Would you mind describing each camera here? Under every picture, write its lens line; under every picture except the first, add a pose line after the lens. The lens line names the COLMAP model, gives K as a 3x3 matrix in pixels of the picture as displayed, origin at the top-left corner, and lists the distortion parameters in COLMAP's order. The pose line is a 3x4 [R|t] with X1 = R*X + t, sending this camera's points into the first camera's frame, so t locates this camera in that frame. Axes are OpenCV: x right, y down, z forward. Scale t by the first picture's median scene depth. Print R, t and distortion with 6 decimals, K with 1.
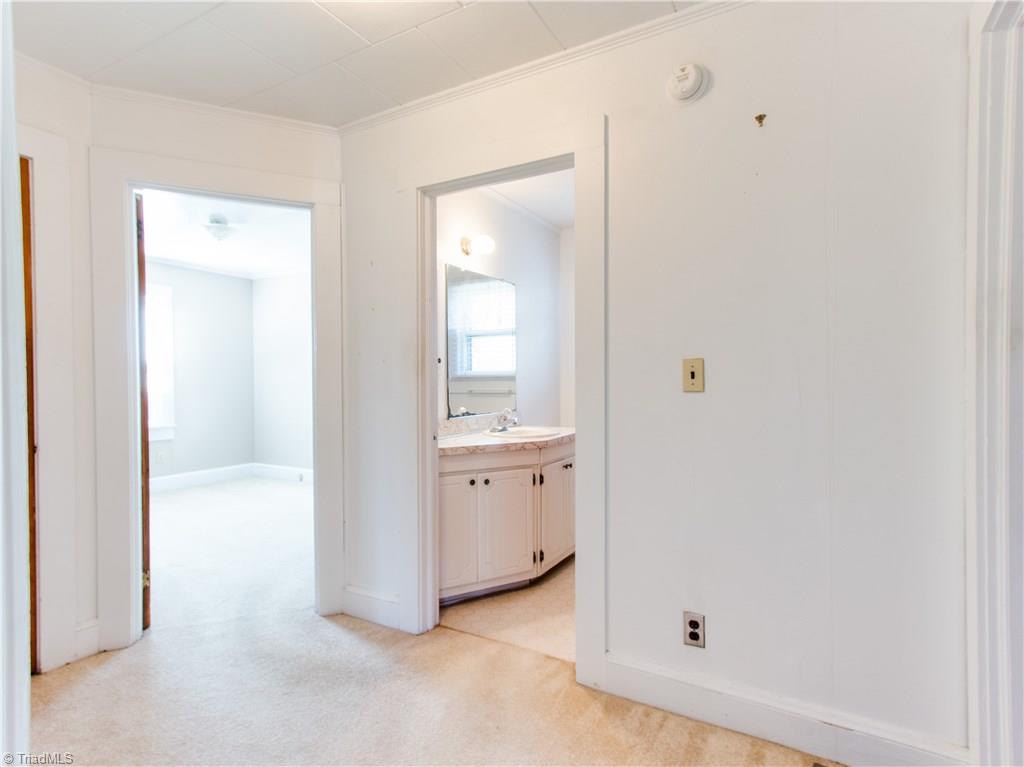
lens RADIAL K [[529.6, 0, 504.2], [0, 529.6, 386.3], [0, 0, 1]] dist [0.027805, -0.000222]
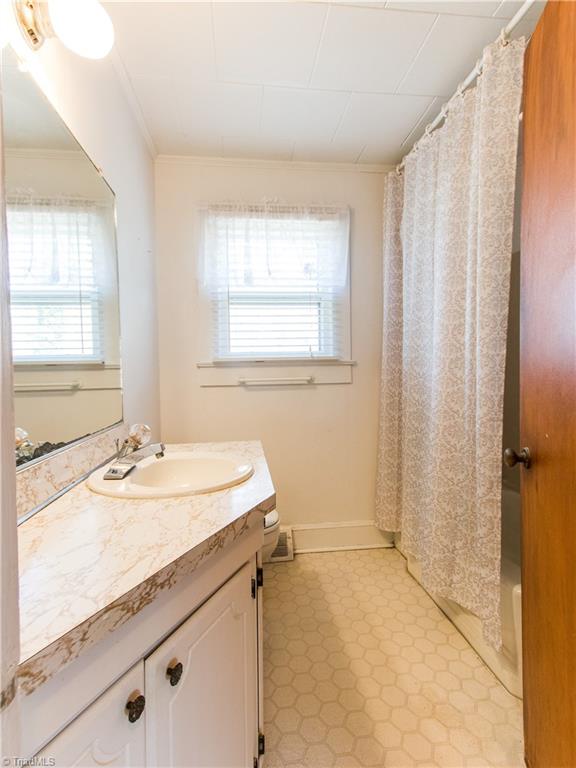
lens RADIAL K [[390.3, 0, 289.0], [0, 390.3, 380.8], [0, 0, 1]] dist [0.027445, -0.000750]
pose [[0.802949, -0.024169, 0.595558, -0.099198], [0.019987, 0.999707, 0.013623, 0.001300], [-0.595713, 0.000965, 0.803197, 0.654087]]
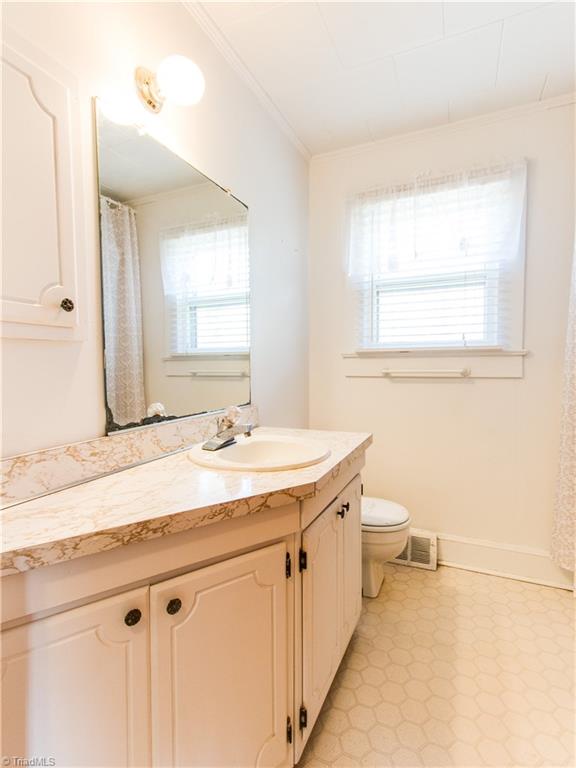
lens RADIAL K [[397.2, 0, 284.6], [0, 397.2, 381.1], [0, 0, 1]] dist [0.027805, -0.000222]
pose [[0.994800, -0.004888, 0.101727, 0.016760], [0.001553, 0.999460, 0.032835, 0.002220], [-0.101832, -0.032506, 0.994270, 0.596177]]
